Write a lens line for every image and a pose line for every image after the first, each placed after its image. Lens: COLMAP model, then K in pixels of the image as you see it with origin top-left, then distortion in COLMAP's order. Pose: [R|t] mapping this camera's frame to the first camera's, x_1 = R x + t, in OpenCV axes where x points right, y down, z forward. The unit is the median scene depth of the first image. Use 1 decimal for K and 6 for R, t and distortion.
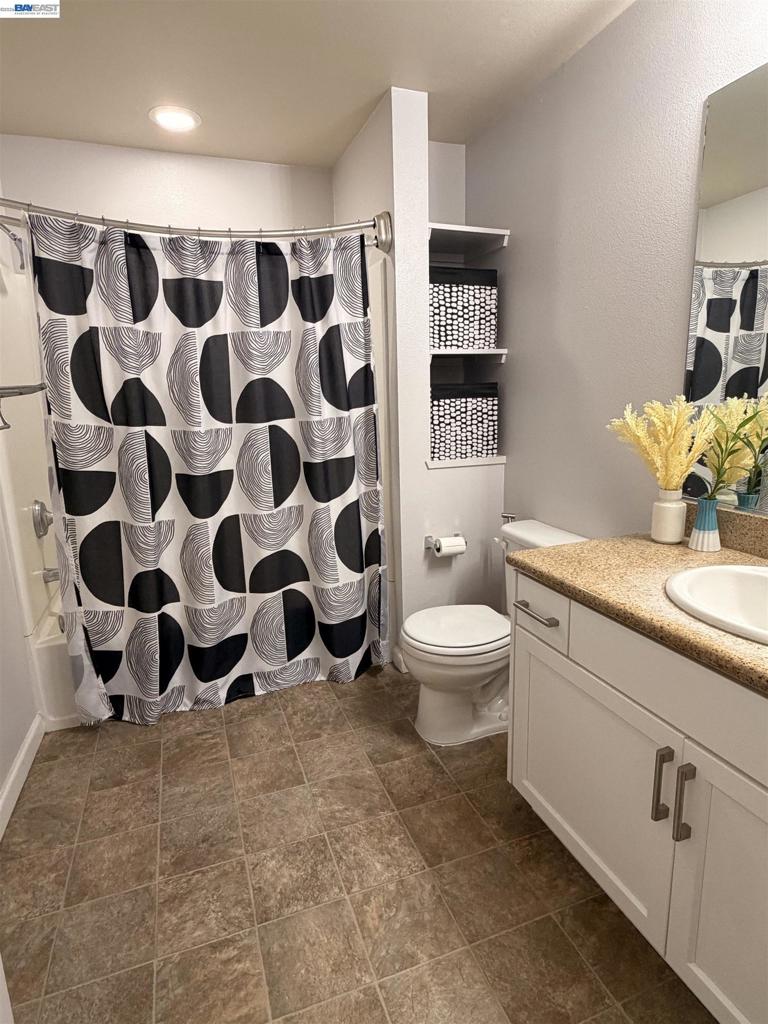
lens RADIAL K [[564.2, 0, 382.3], [0, 564.2, 515.1], [0, 0, 1]] dist [0.001351, 0.006157]
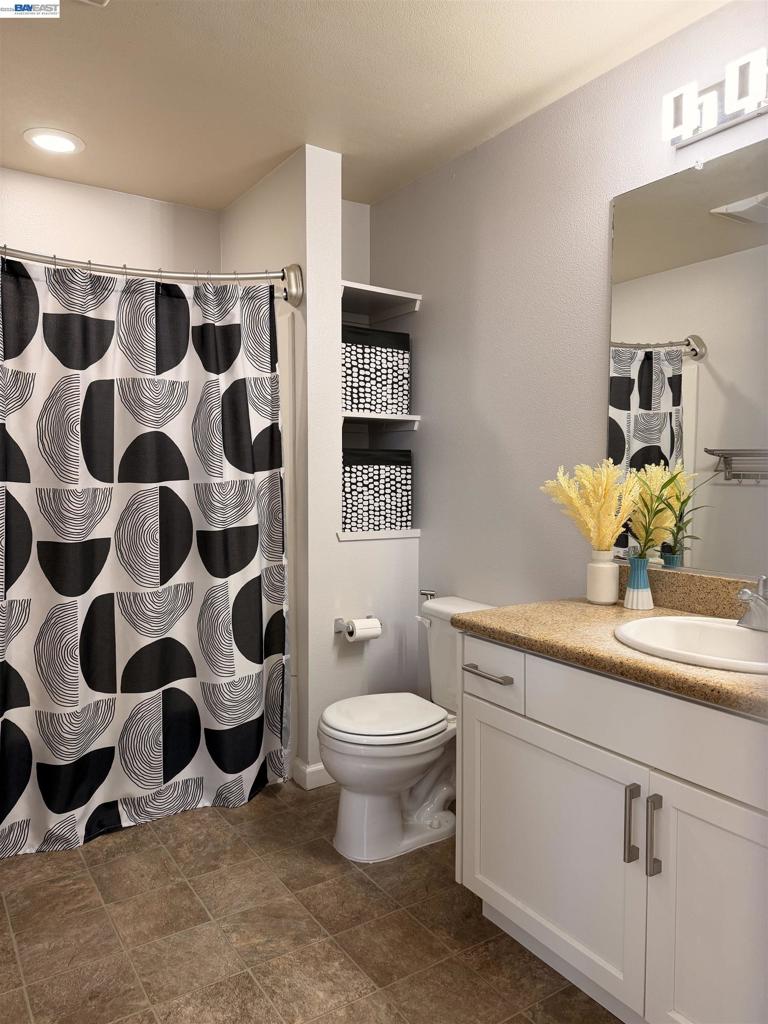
lens RADIAL K [[717.5, 0, 382.3], [0, 717.5, 519.0], [0, 0, 1]] dist [0.054420, -0.052032]
pose [[0.973254, 0.016139, 0.229163, -0.128455], [0.019635, 0.988035, -0.152974, 0.065755], [-0.228890, 0.153382, 0.961292, -0.121258]]
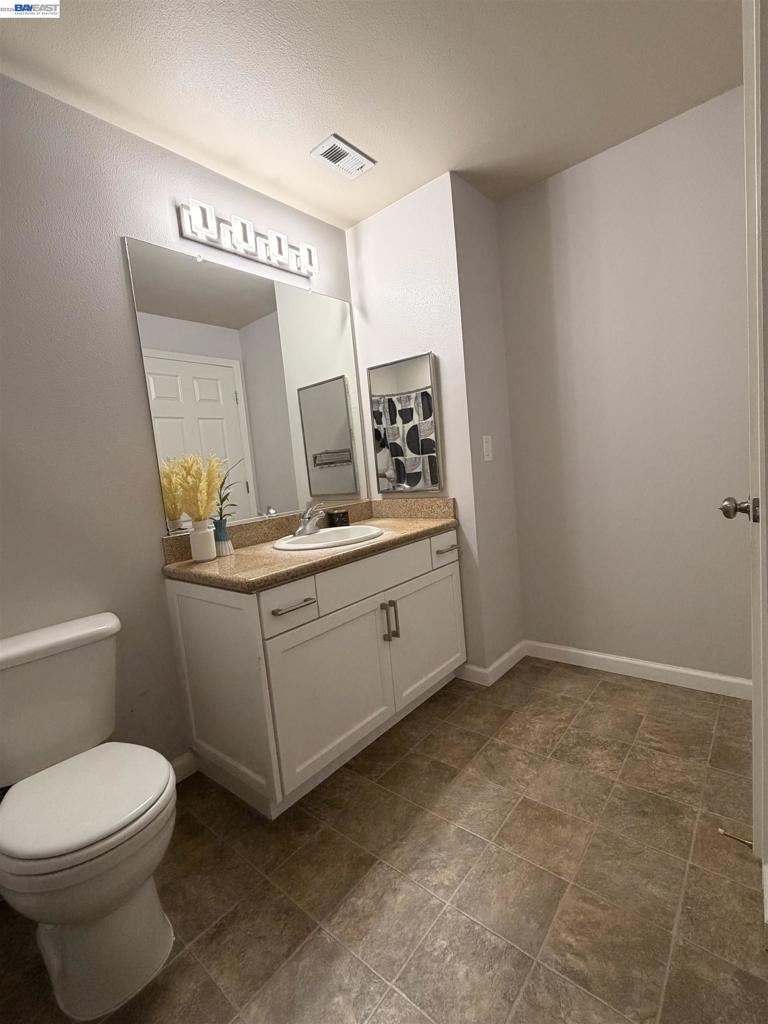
lens RADIAL K [[459.0, 0, 382.0], [0, 459.0, 503.5], [0, 0, 1]] dist [0.000596, 0.001238]
pose [[-0.491561, -0.014865, 0.870716, -0.624092], [0.266997, 0.949129, 0.166936, -0.187229], [-0.828903, 0.314537, -0.462586, 1.249128]]
